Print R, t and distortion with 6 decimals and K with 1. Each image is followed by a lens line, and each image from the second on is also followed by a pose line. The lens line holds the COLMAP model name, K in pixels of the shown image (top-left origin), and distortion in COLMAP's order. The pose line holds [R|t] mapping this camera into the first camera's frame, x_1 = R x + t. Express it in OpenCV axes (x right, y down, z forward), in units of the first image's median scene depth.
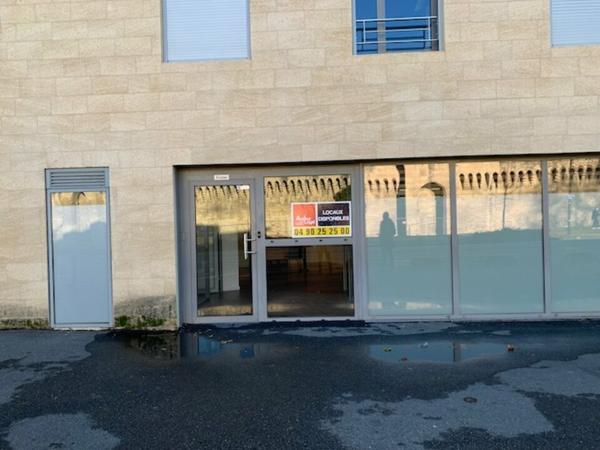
lens RADIAL K [[463.8, 0, 301.4], [0, 463.8, 226.1], [0, 0, 1]] dist [0.002629, -0.014682]
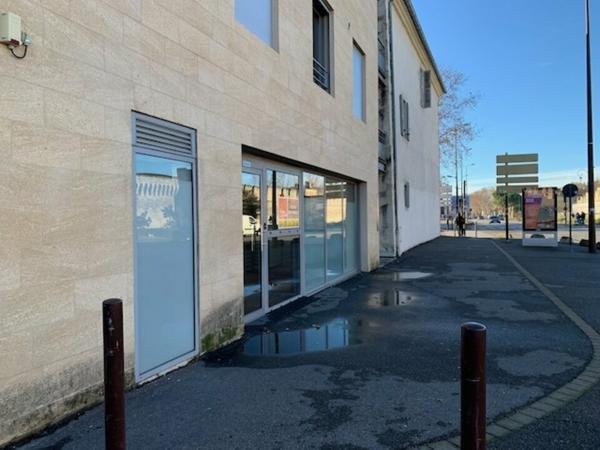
lens RADIAL K [[463.8, 0, 301.4], [0, 463.8, 226.1], [0, 0, 1]] dist [0.002629, -0.014682]
pose [[0.324845, 0.006308, 0.945746, -1.040371], [0.014050, 0.999835, -0.011494, 0.031347], [-0.945663, 0.017021, 0.324703, 0.618189]]
